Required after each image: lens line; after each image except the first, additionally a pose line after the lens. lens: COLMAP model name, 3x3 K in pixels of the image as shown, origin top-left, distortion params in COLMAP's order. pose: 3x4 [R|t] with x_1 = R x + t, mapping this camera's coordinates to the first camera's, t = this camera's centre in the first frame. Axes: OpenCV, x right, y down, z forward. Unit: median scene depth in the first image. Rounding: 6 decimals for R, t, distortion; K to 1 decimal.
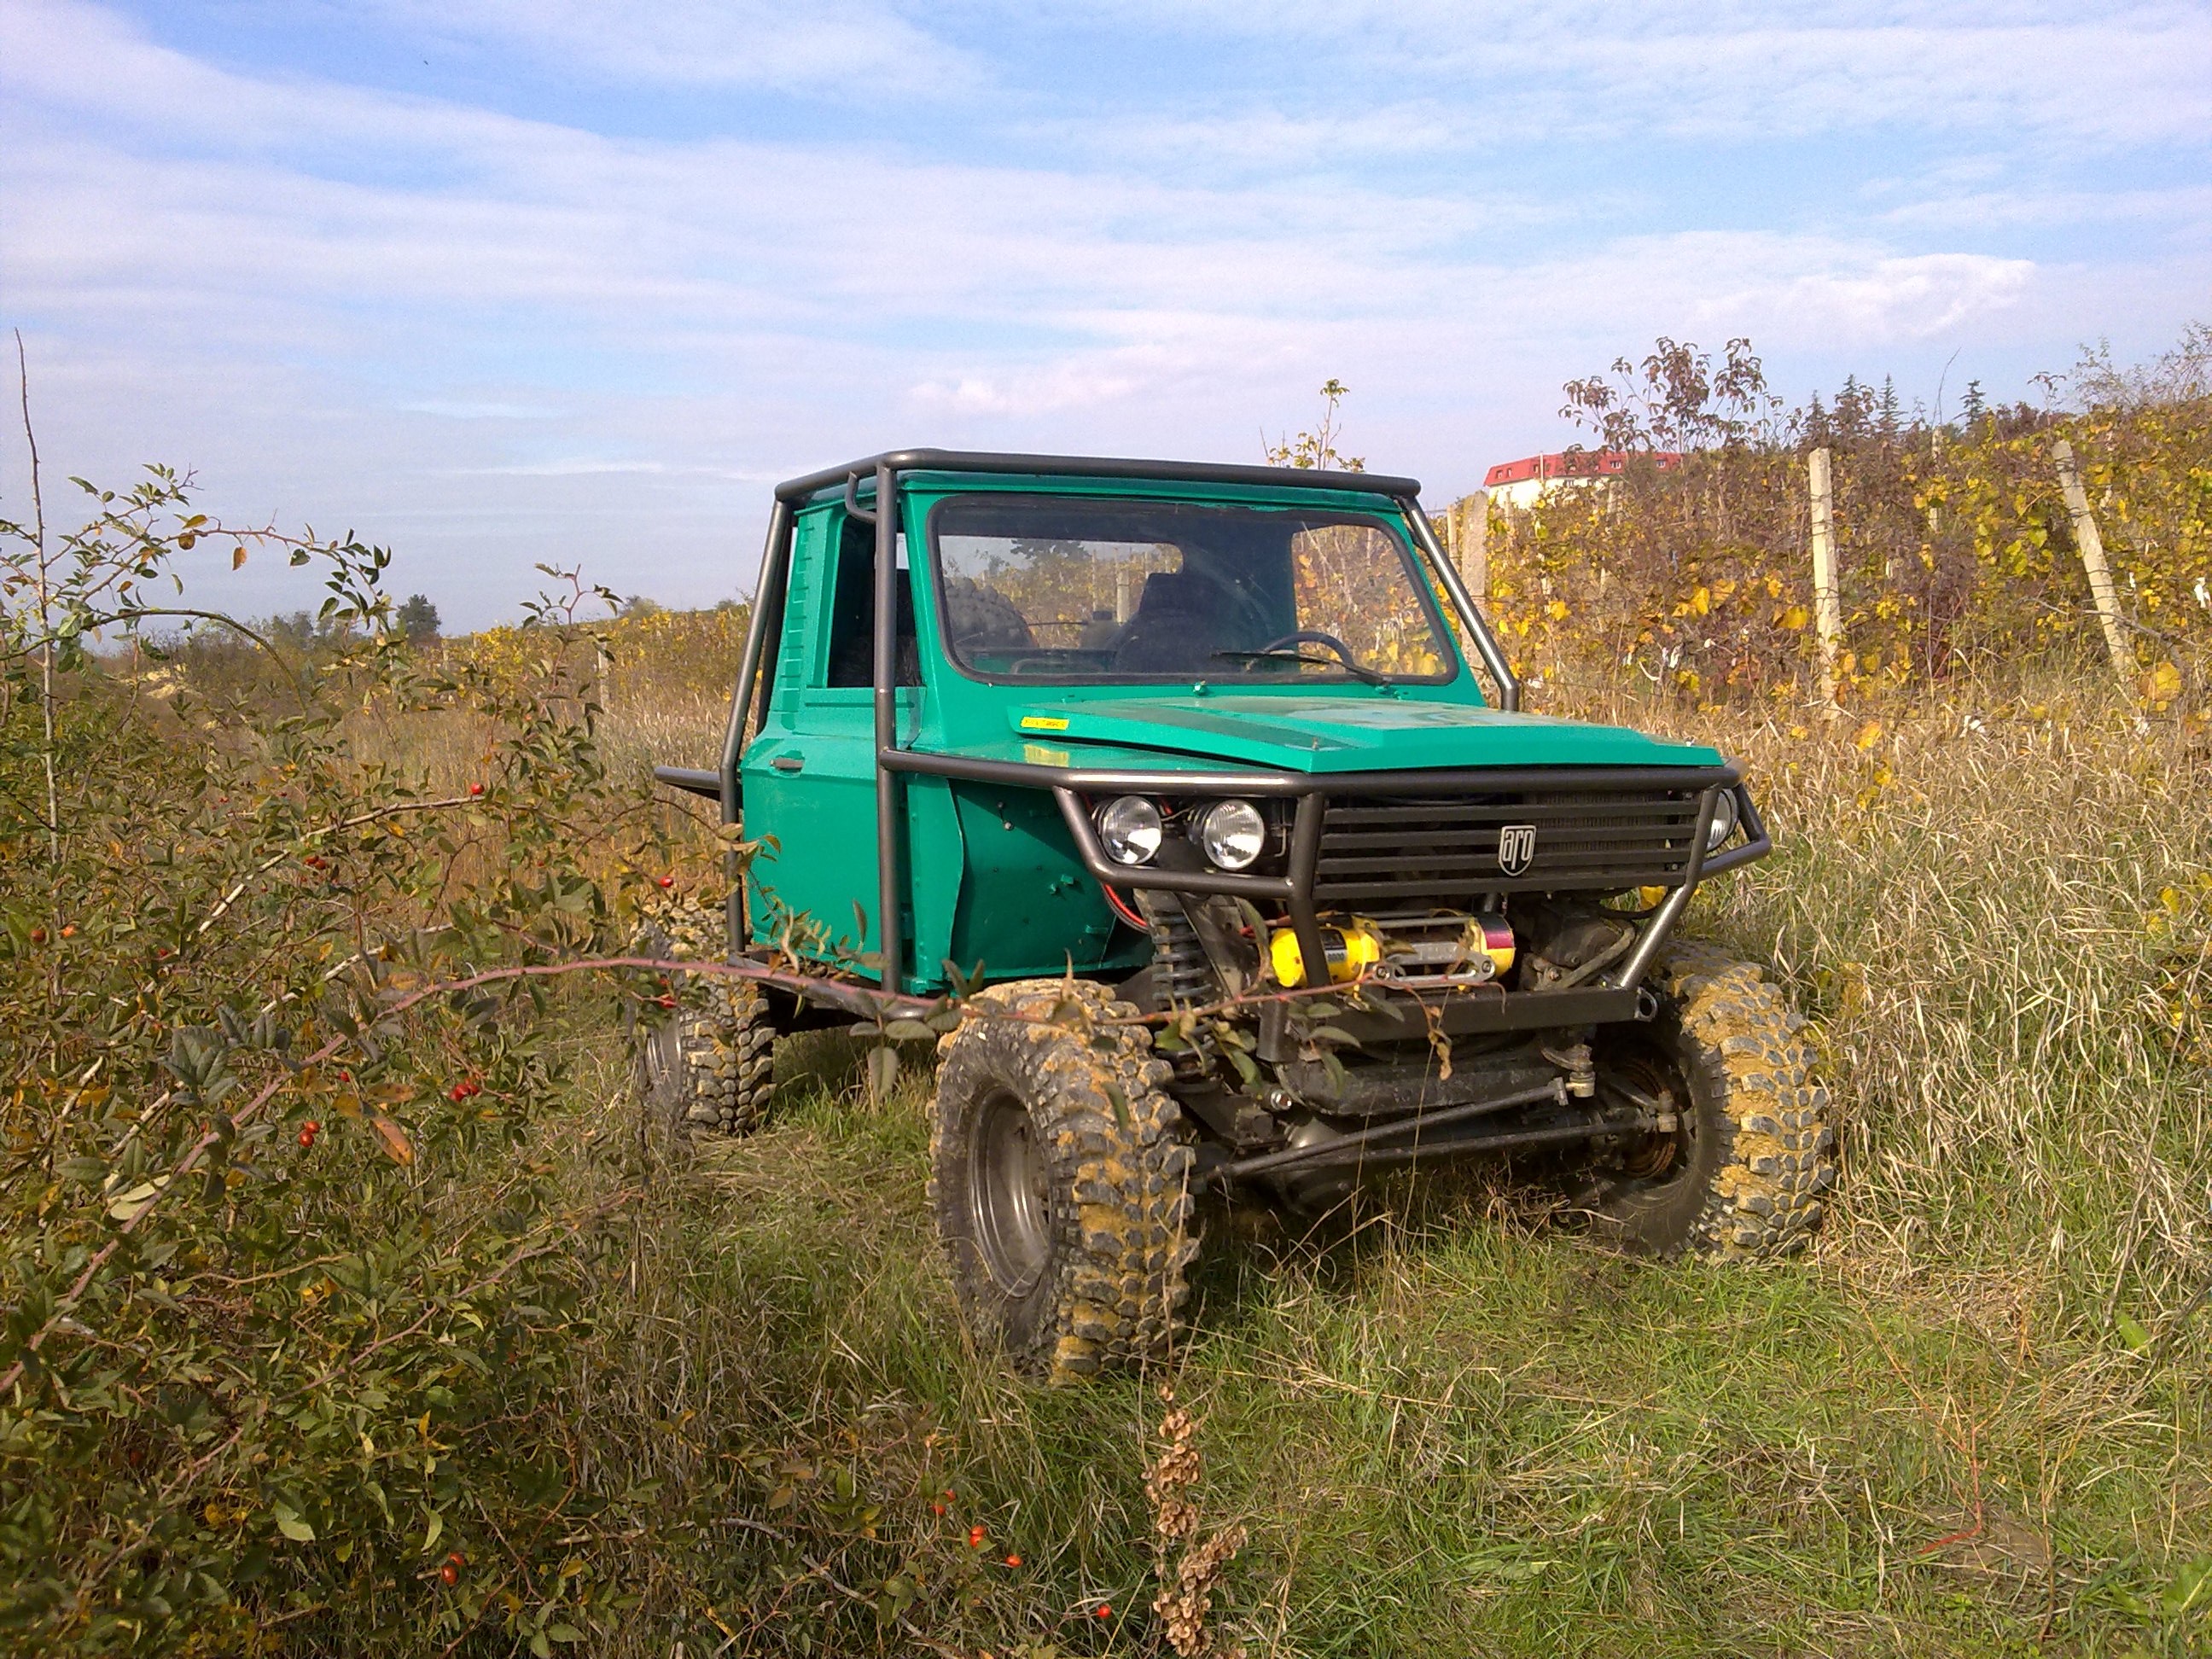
lens RADIAL K [[2011.3, 0, 1112.8], [0, 2011.3, 658.3], [0, 0, 1]] dist [0.145667, -0.252658]
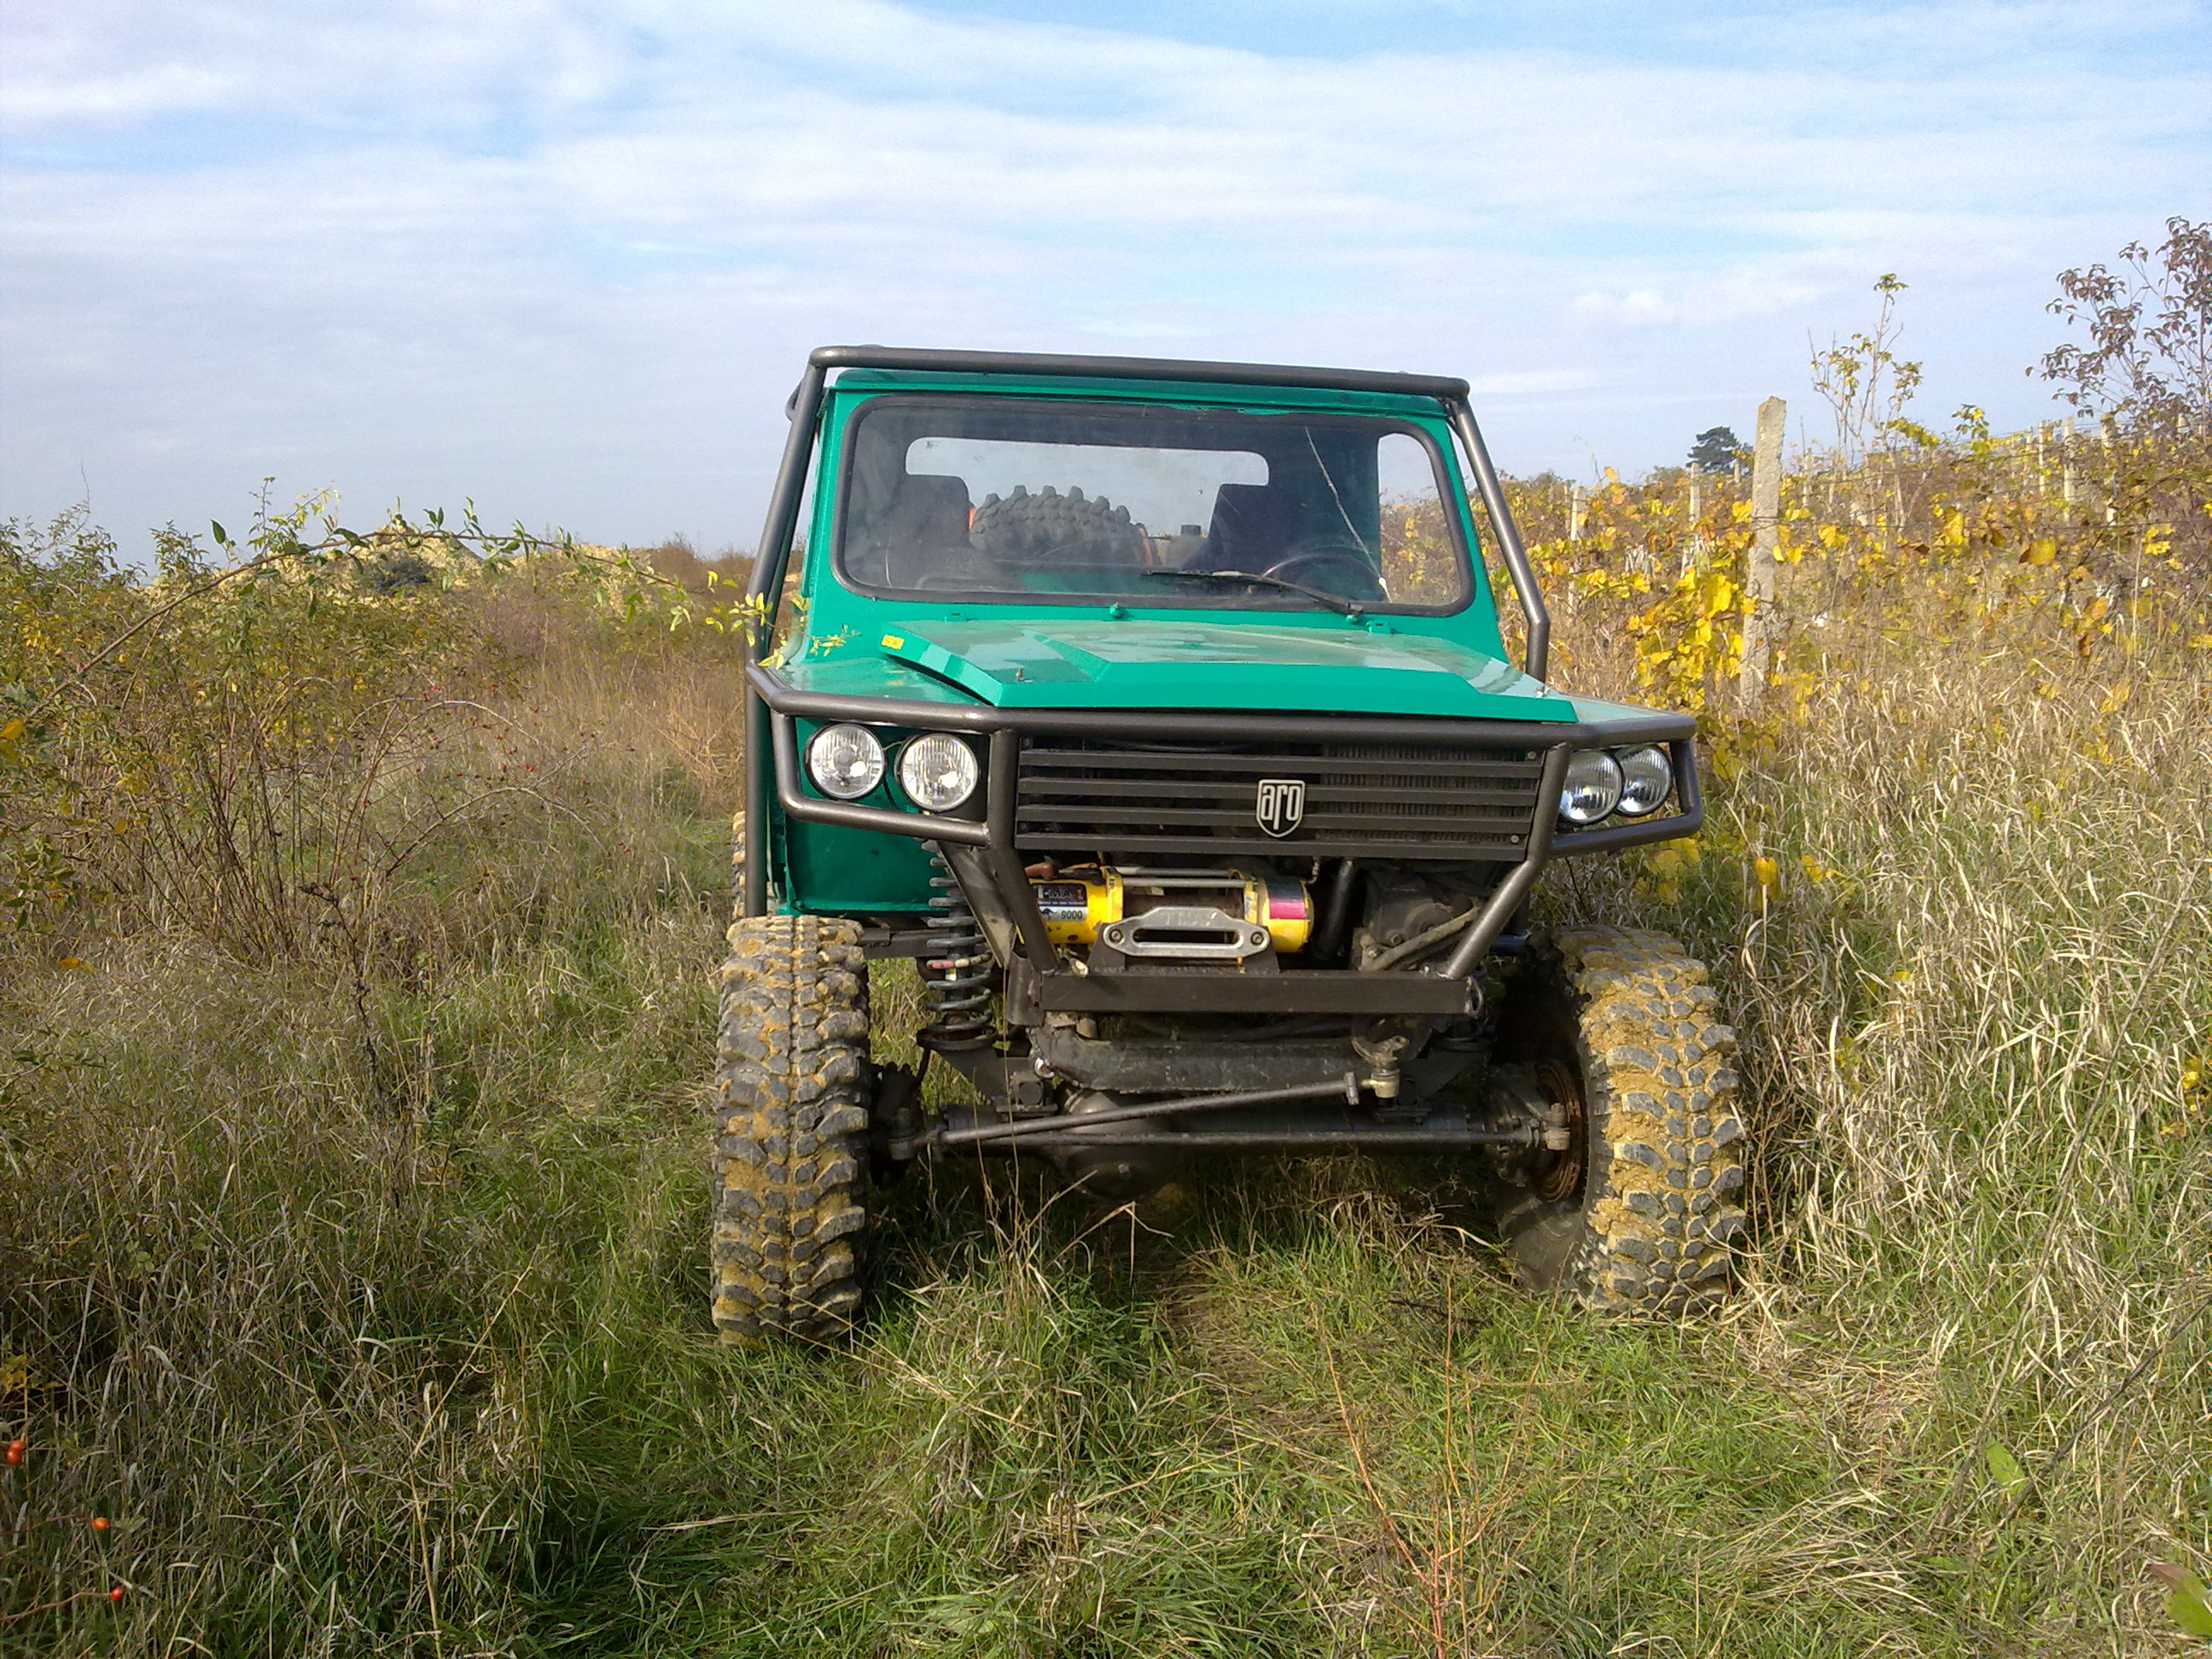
lens RADIAL K [[2011.3, 0, 1112.8], [0, 2011.3, 658.3], [0, 0, 1]] dist [0.145667, -0.252658]
pose [[0.949914, 0.040649, -0.309856, 0.364049], [-0.027856, 0.998571, 0.045603, -0.005749], [0.311267, -0.034688, 0.949689, 0.149777]]
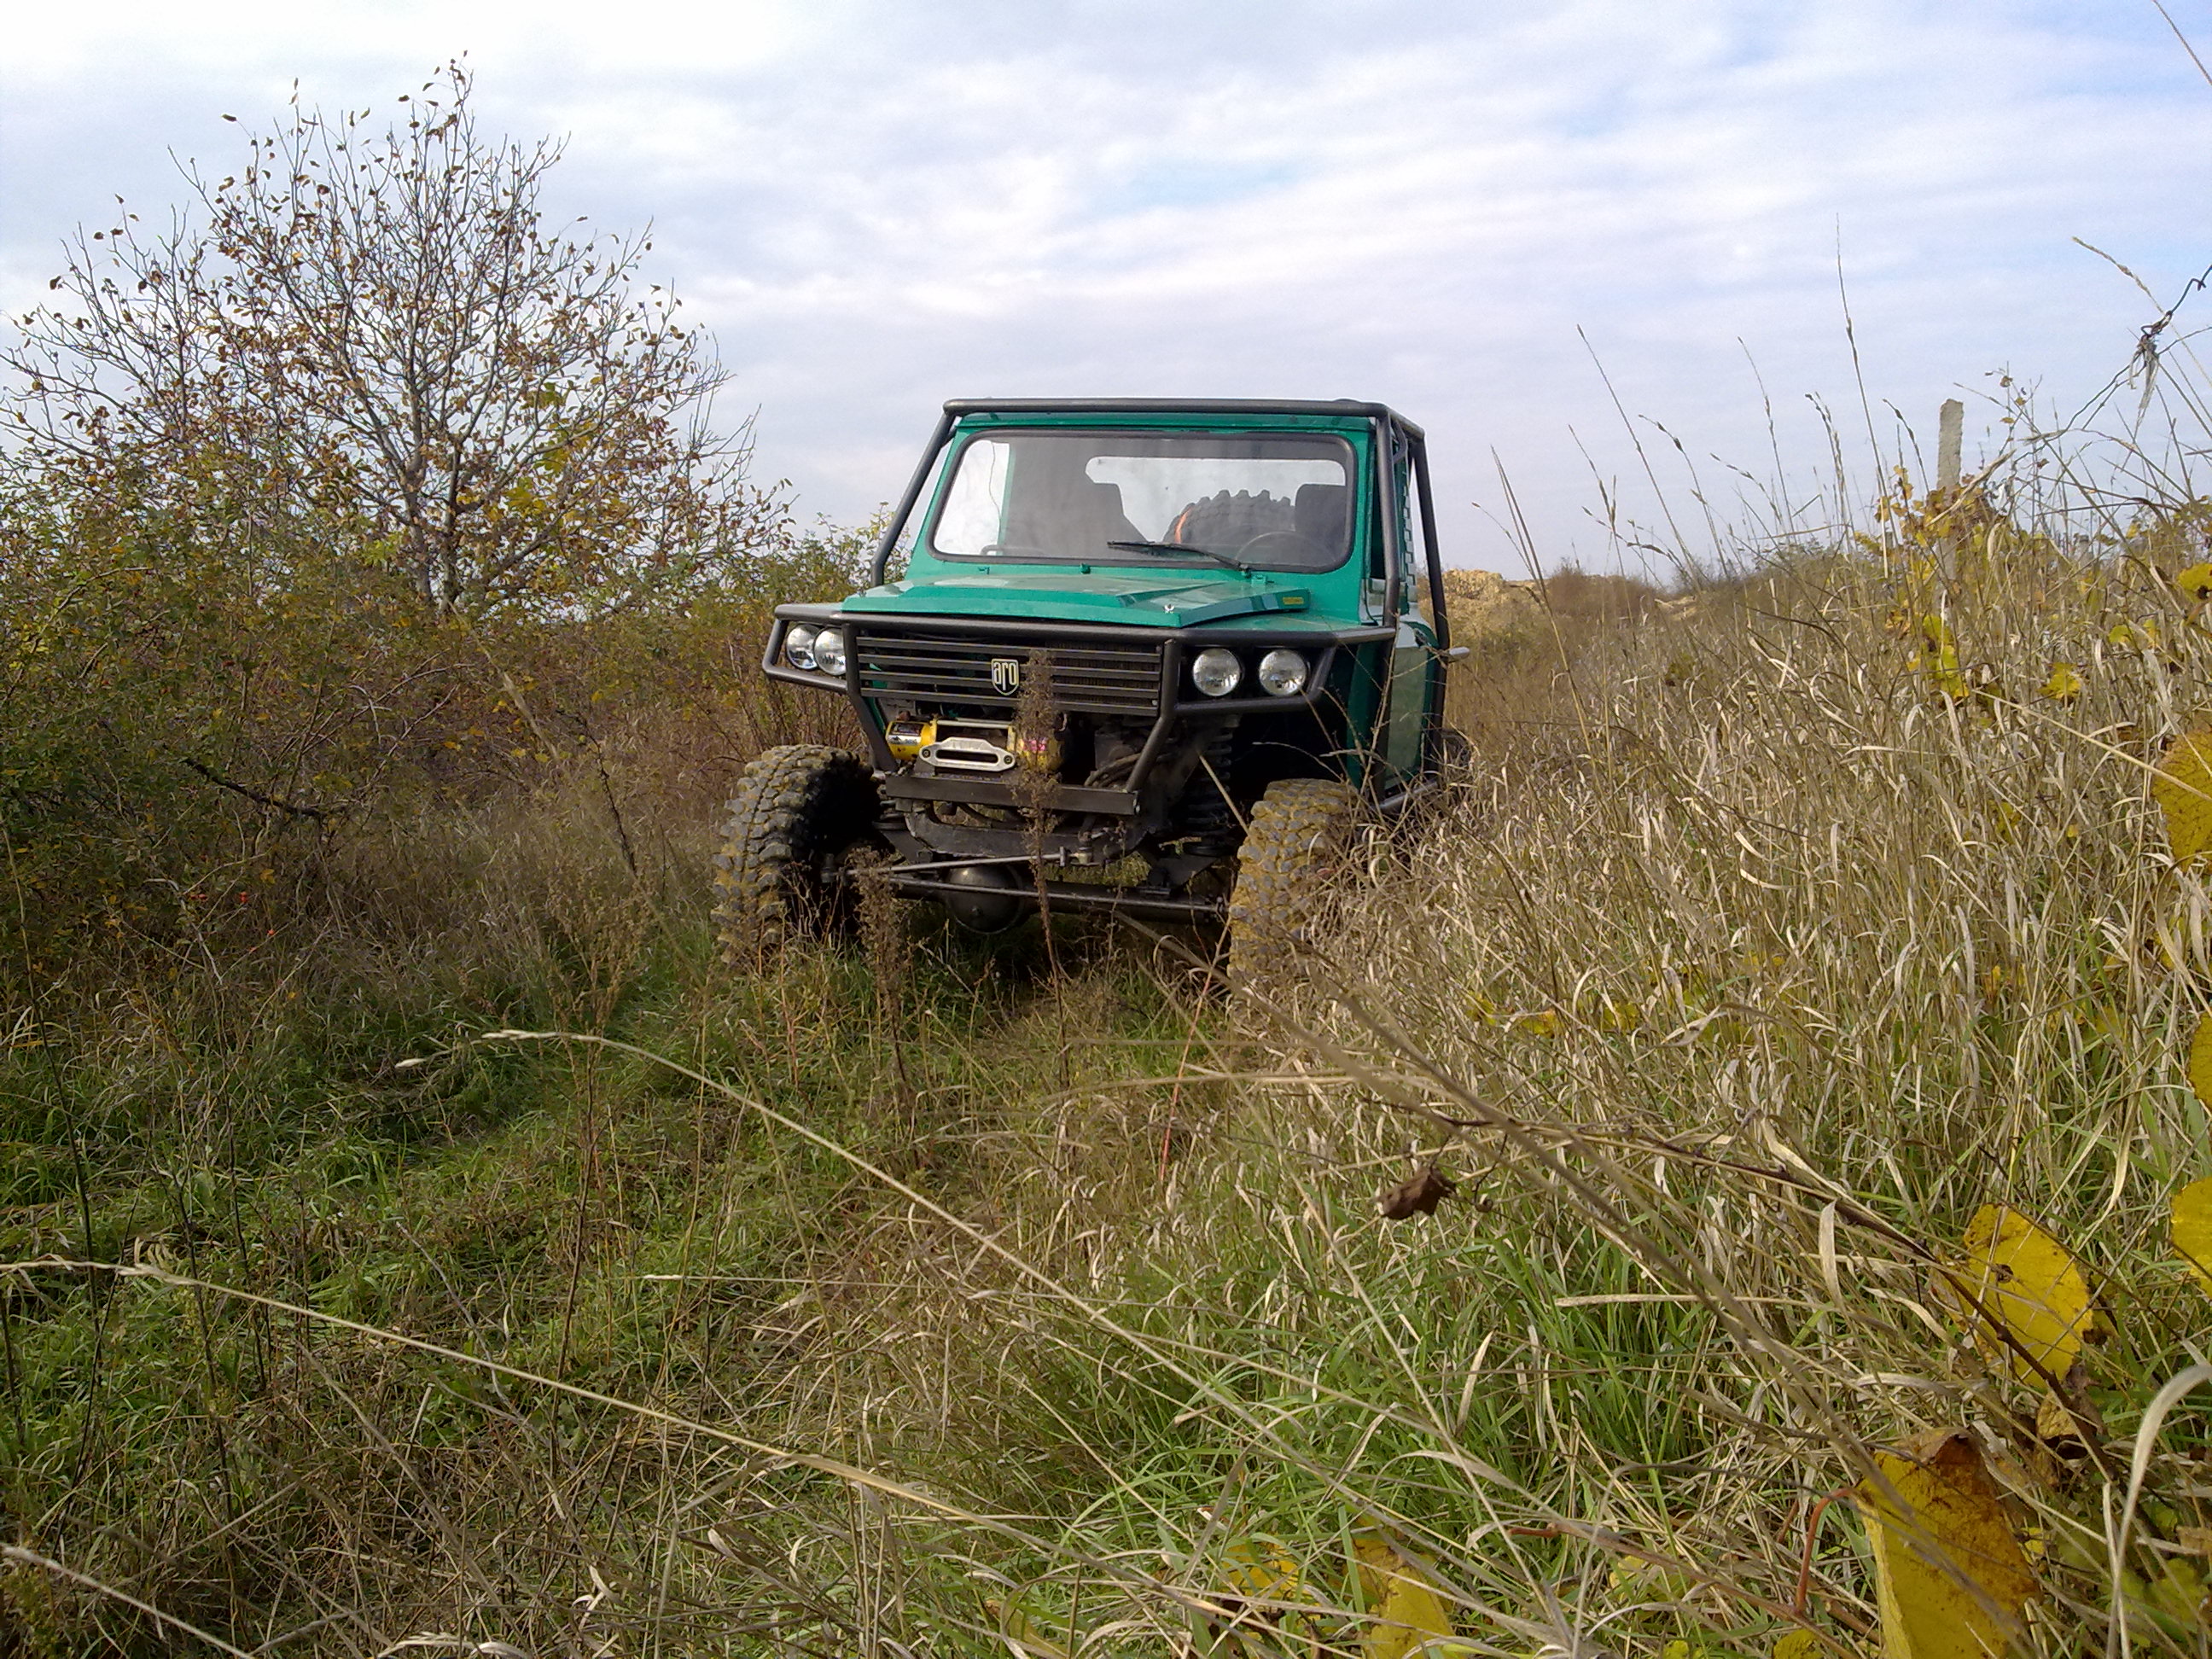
lens RADIAL K [[2011.3, 0, 1112.8], [0, 2011.3, 658.3], [0, 0, 1]] dist [0.145667, -0.252658]
pose [[0.712028, 0.051861, -0.700233, 1.131916], [-0.028048, 0.998573, 0.045436, 0.015066], [0.701590, -0.012712, 0.712467, 0.052317]]
